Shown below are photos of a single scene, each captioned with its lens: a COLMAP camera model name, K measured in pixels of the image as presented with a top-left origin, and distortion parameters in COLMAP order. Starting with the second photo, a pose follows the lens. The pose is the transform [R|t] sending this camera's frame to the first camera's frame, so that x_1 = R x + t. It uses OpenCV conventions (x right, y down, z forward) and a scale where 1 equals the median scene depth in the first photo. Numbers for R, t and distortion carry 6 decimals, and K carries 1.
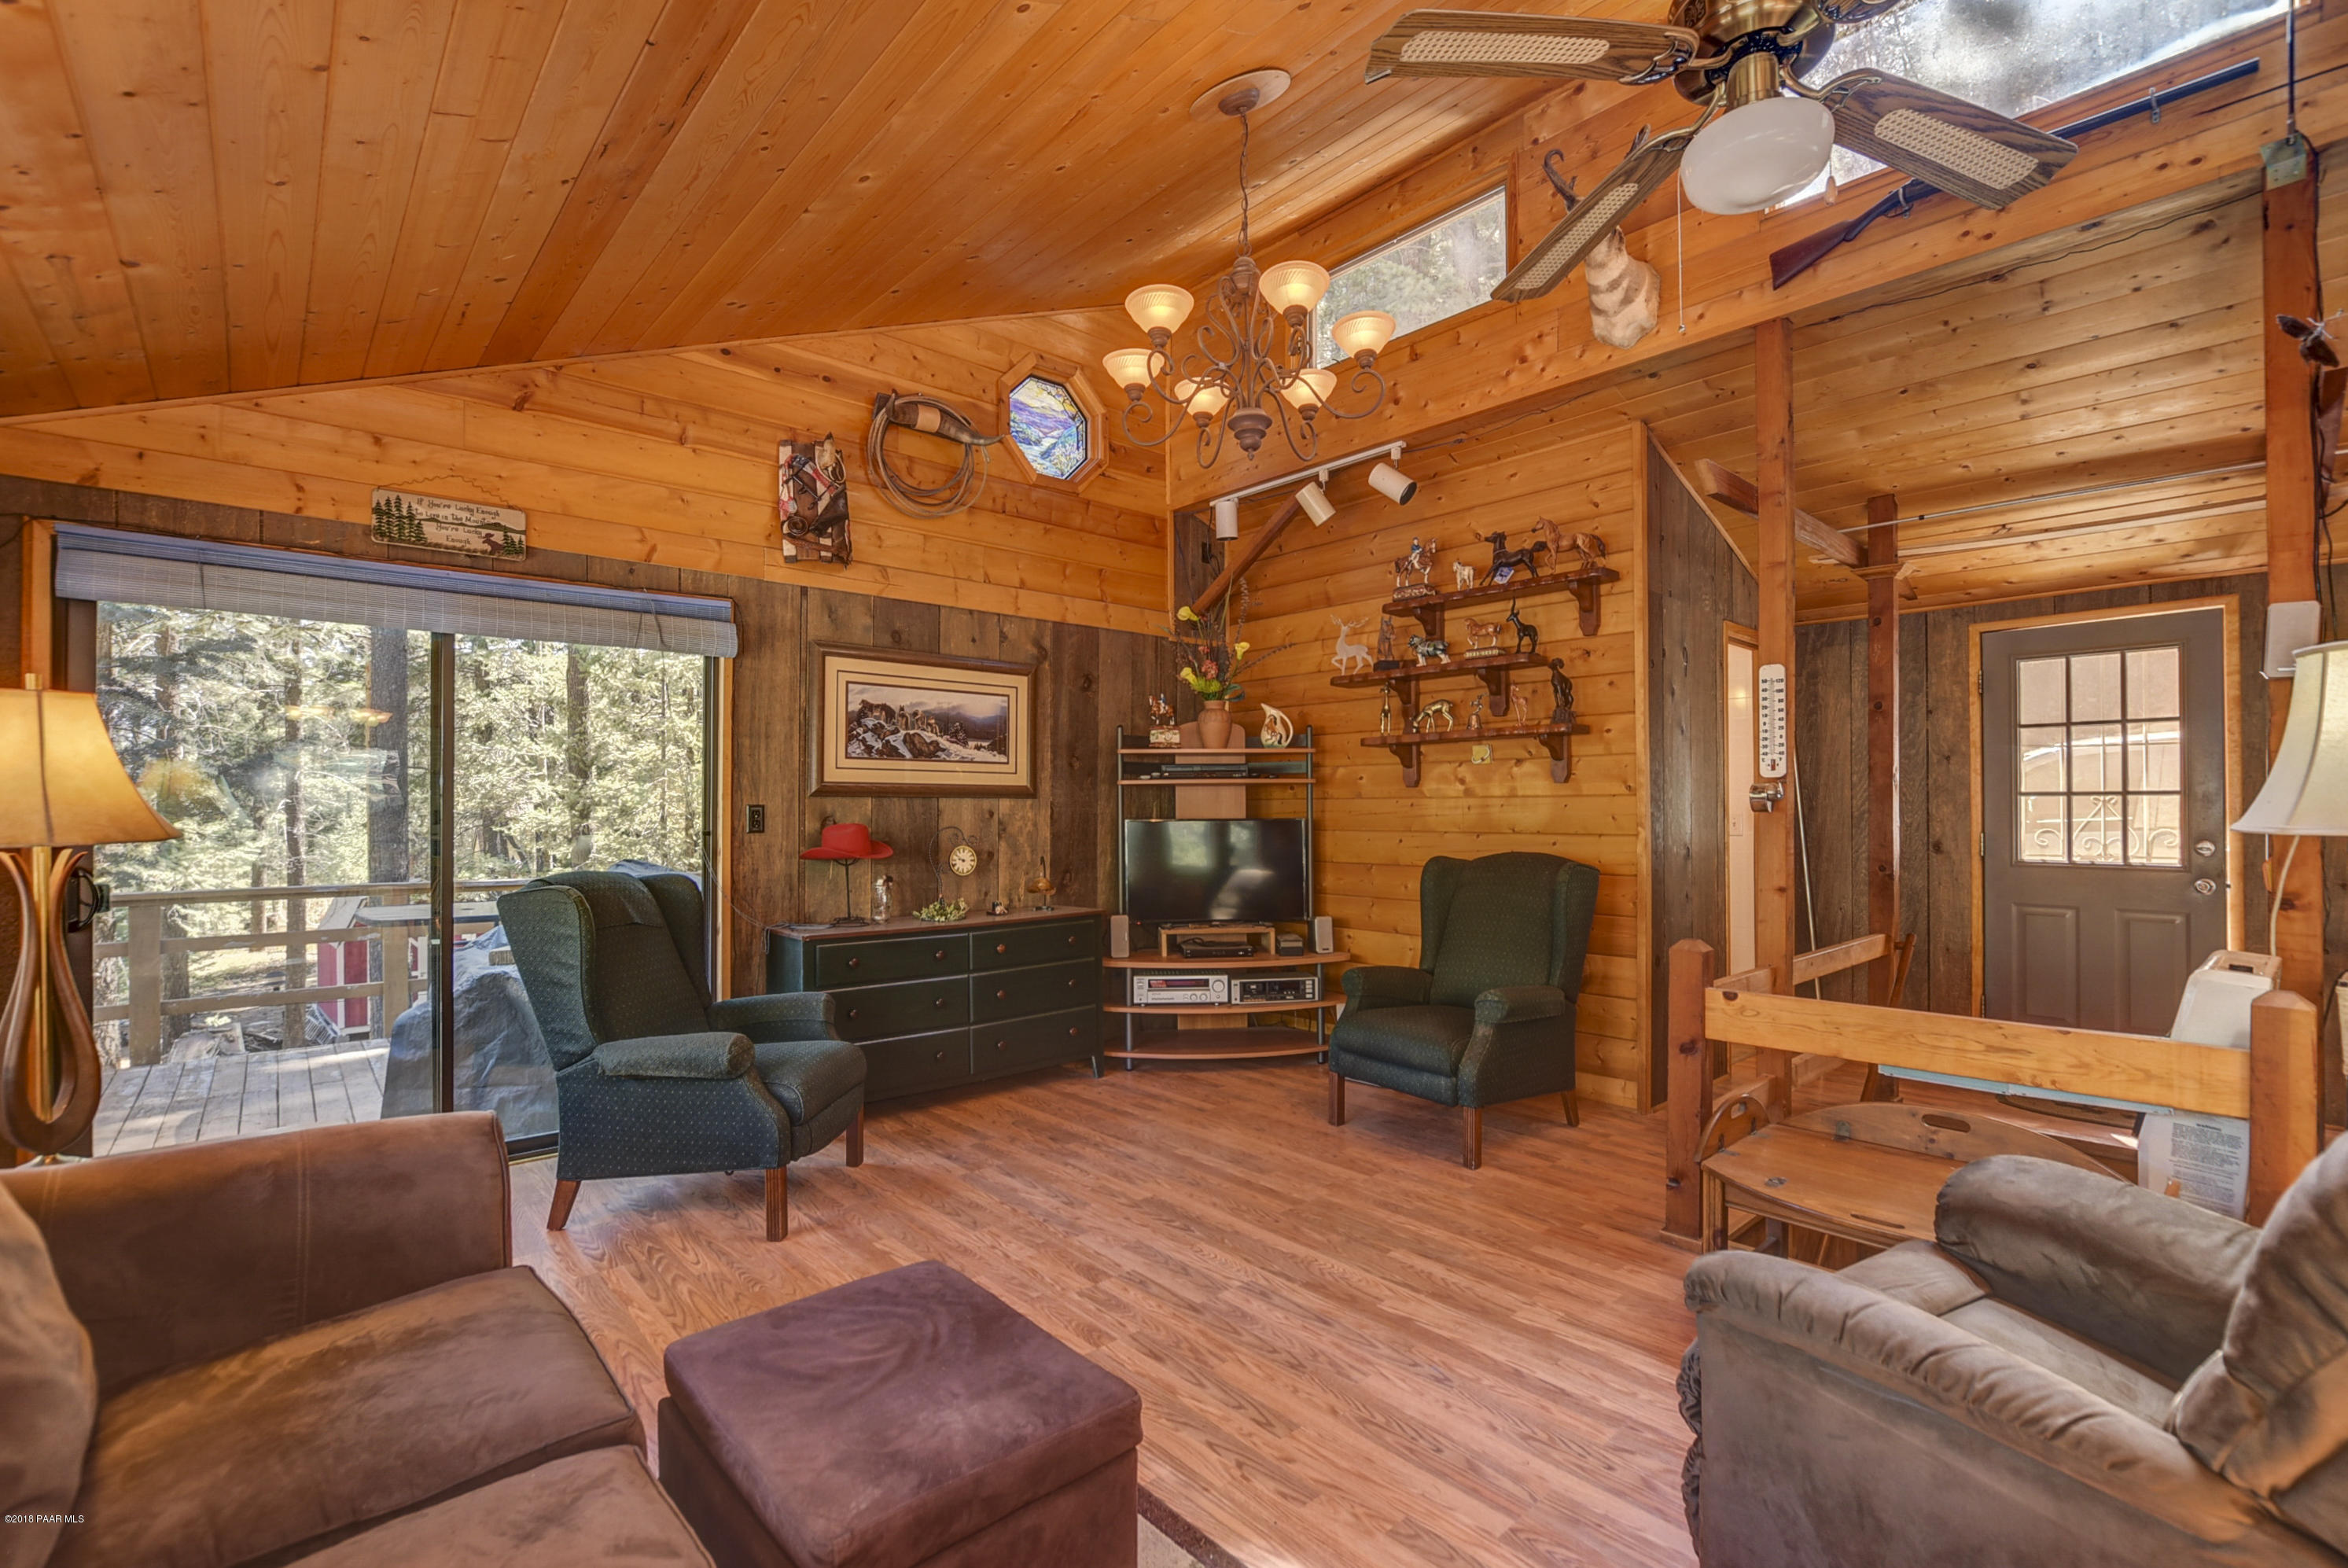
lens RADIAL K [[1042.4, 0, 1177.8], [0, 1042.4, 793.2], [0, 0, 1]] dist [-0.027372, 0.007318]
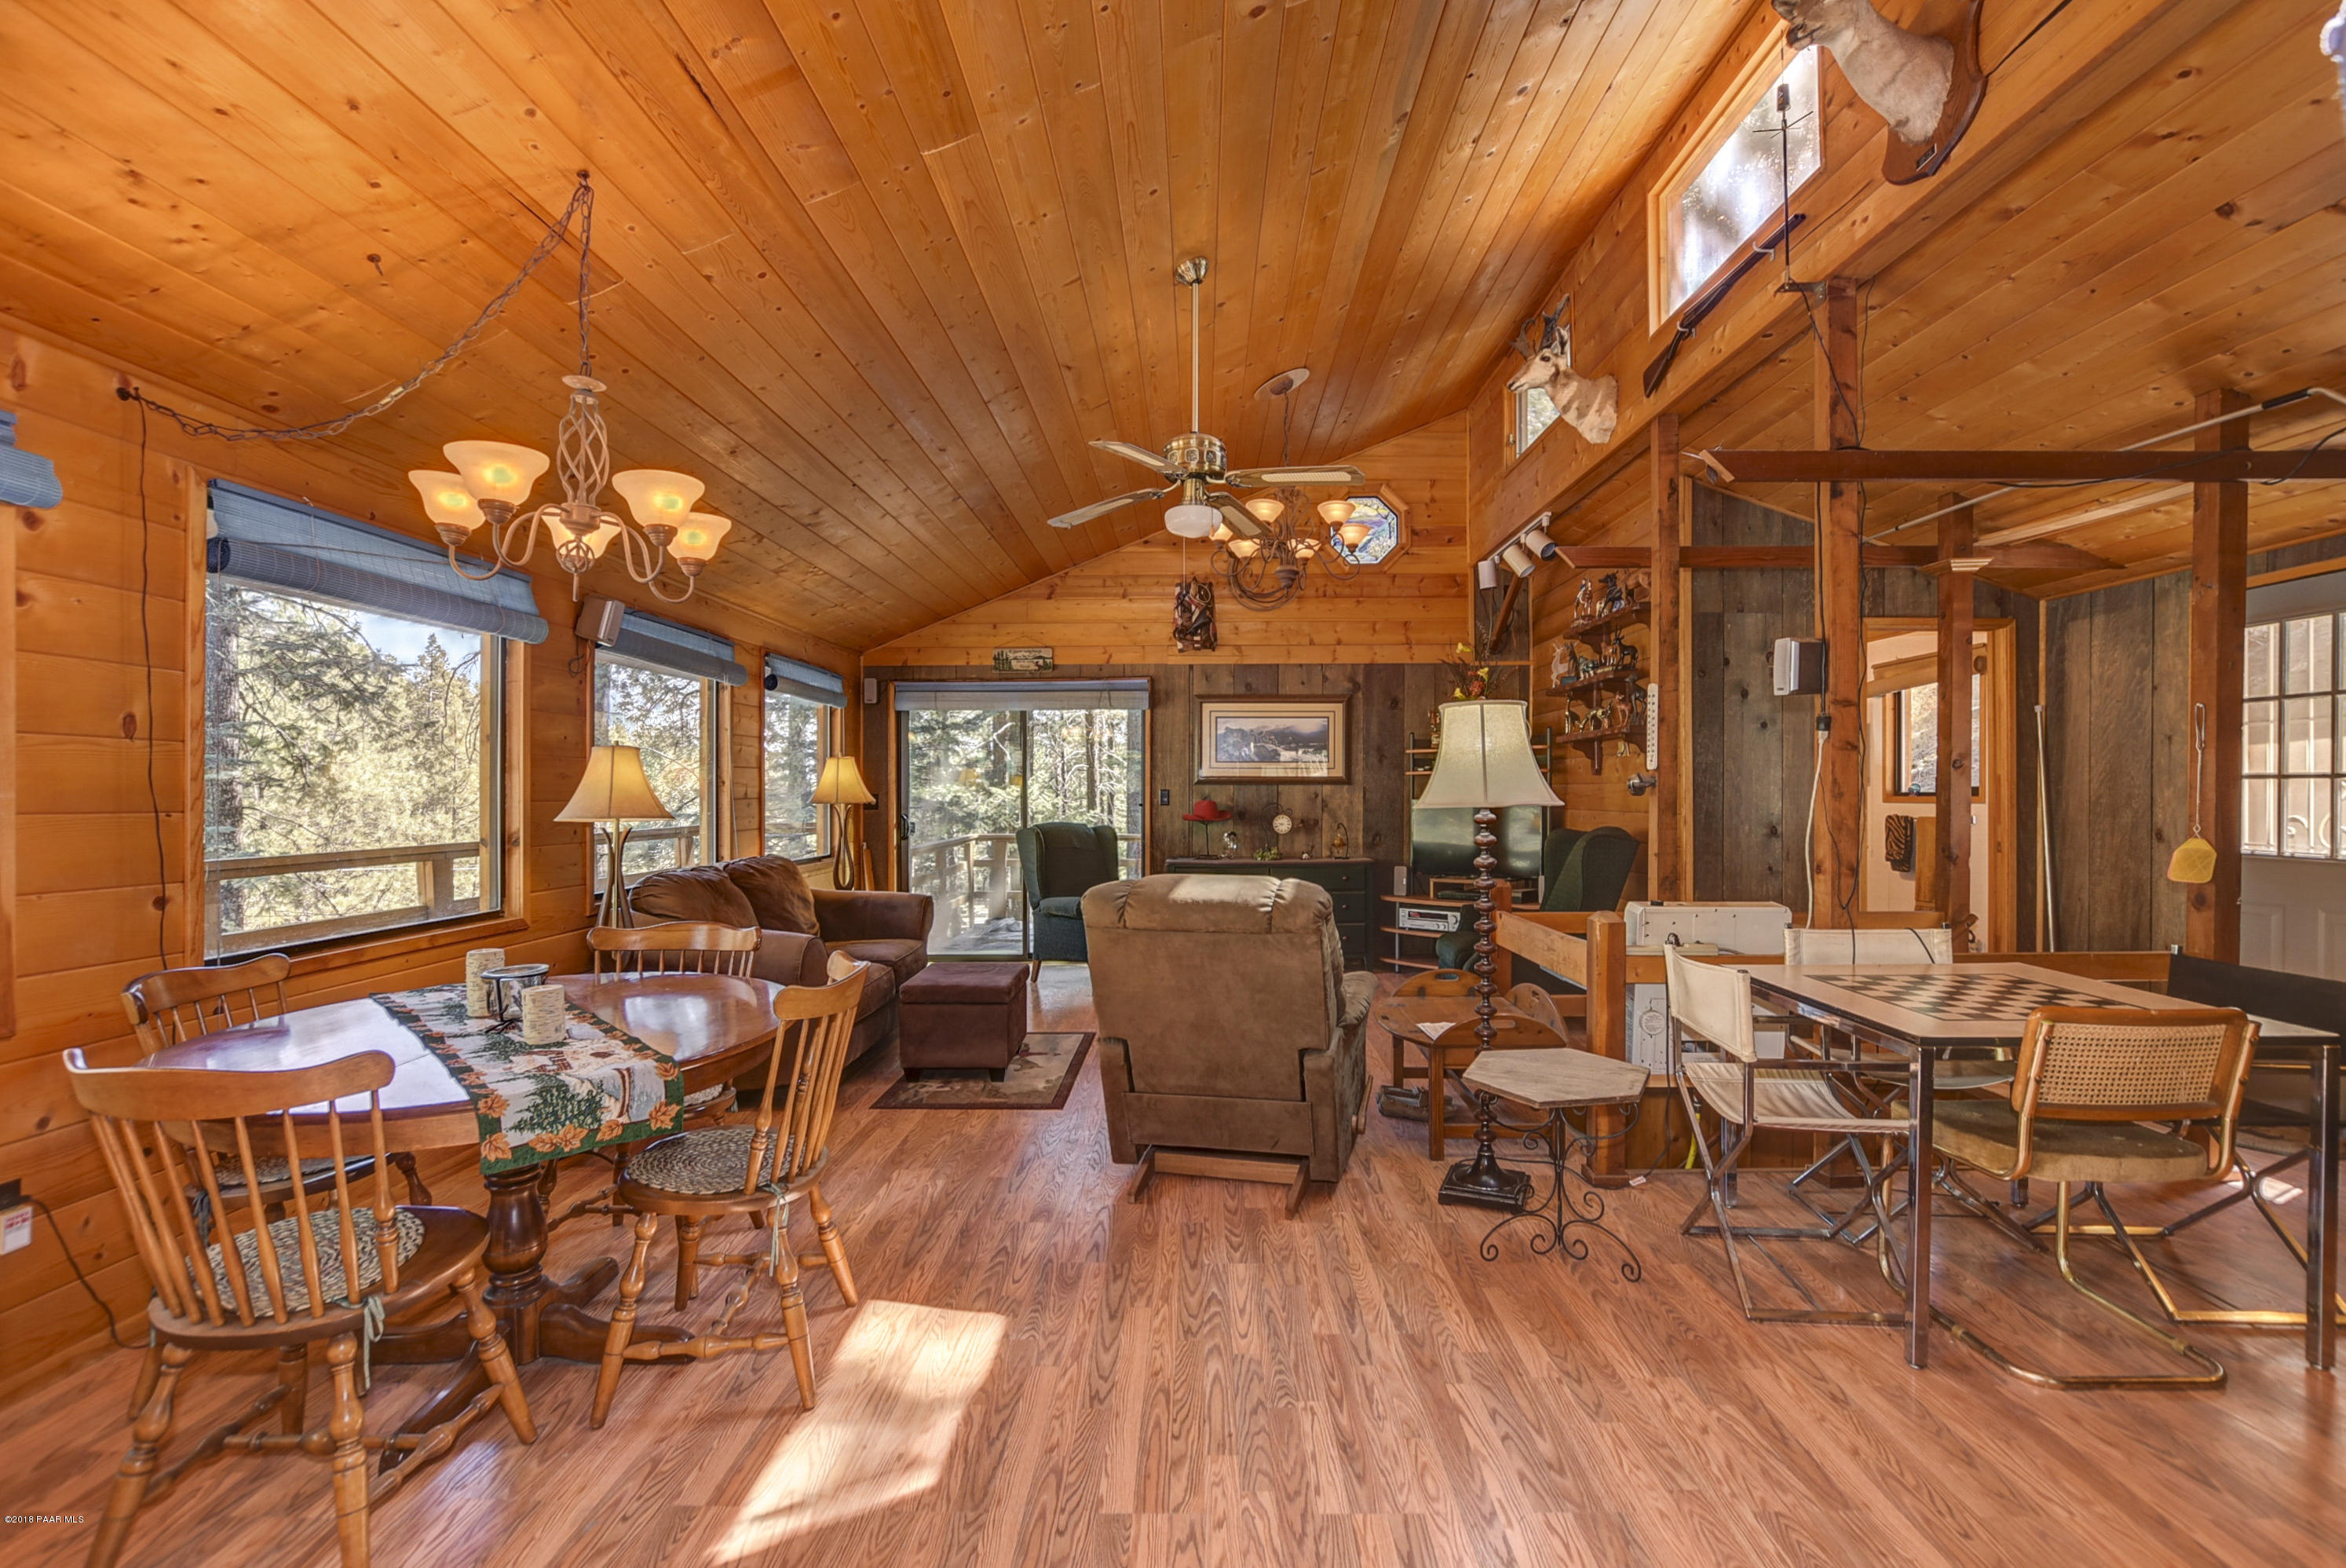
lens RADIAL K [[1004.2, 0, 1152.5], [0, 1004.2, 782.8], [0, 0, 1]] dist [-0.023039, 0.000040]
pose [[0.726796, -0.005044, -0.686835, 0.735739], [0.010696, 0.999935, 0.003975, -0.007619], [0.686771, -0.010235, 0.726802, -0.267907]]
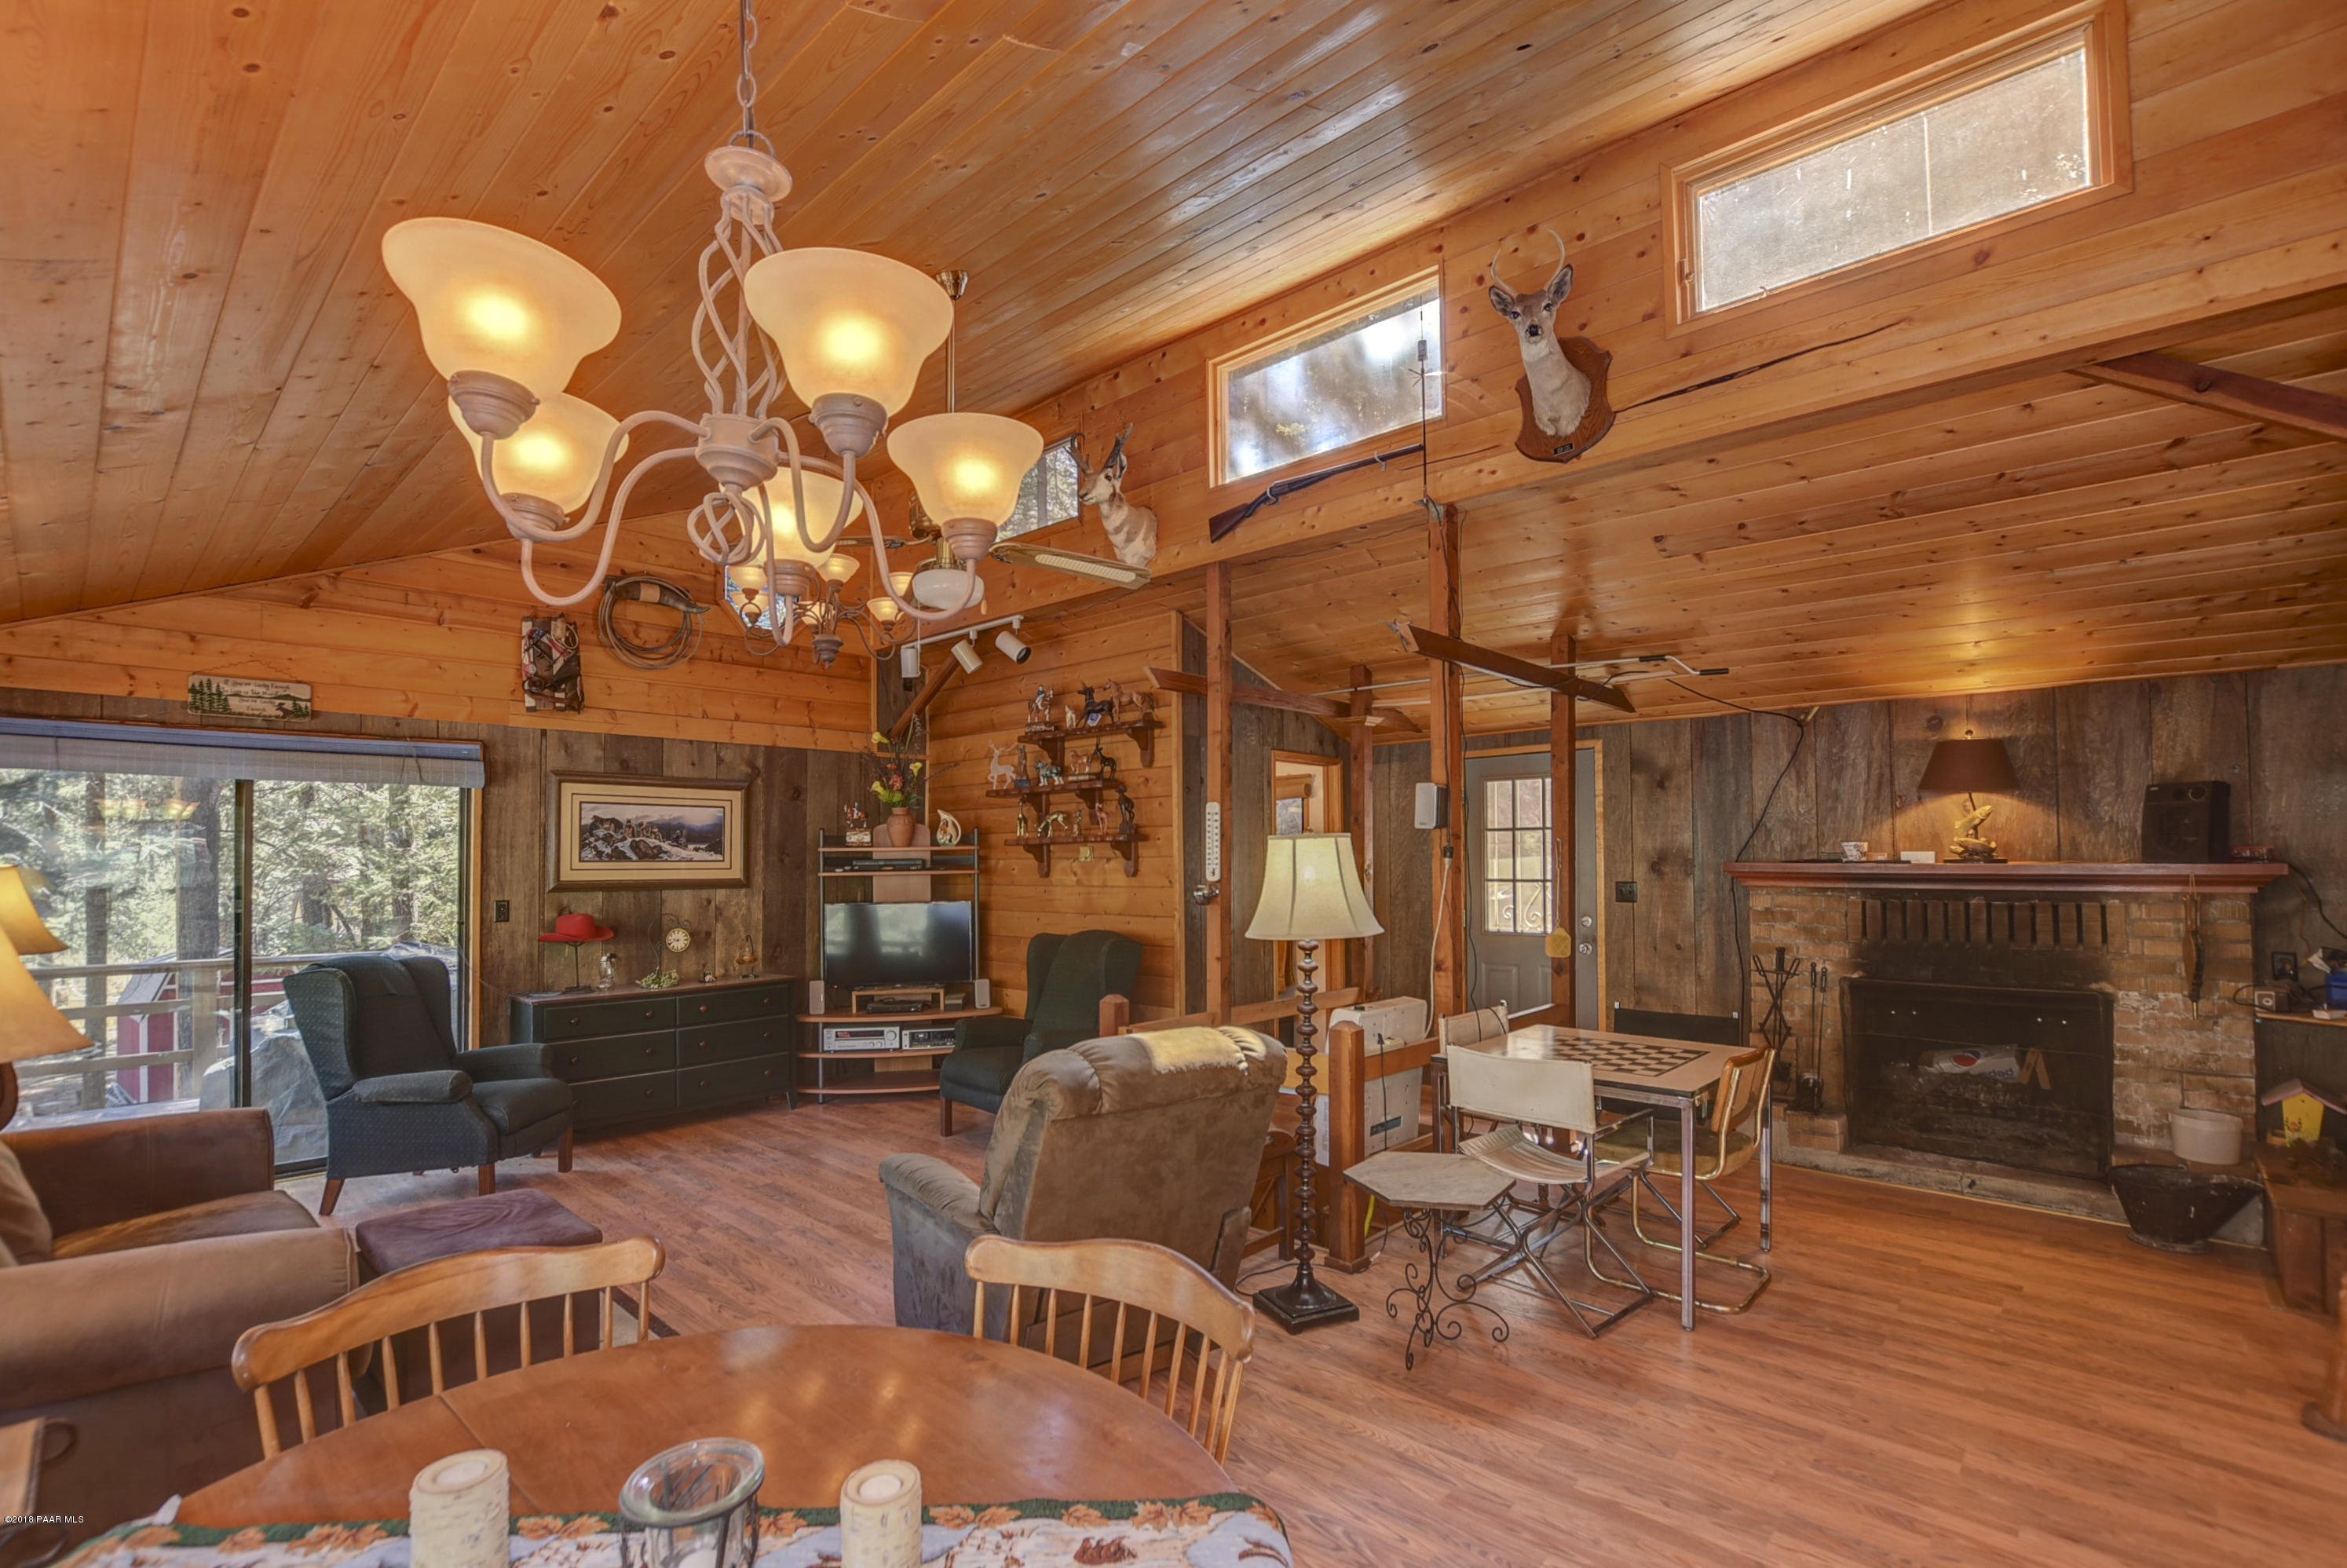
lens RADIAL K [[1066.5, 0, 1144.1], [0, 1066.5, 830.8], [0, 0, 1]] dist [-0.025819, 0.005617]
pose [[0.996890, -0.005894, 0.078584, 0.271349], [0.007132, 0.999855, -0.015480, -0.046574], [-0.078481, 0.015993, 0.996787, -0.354445]]
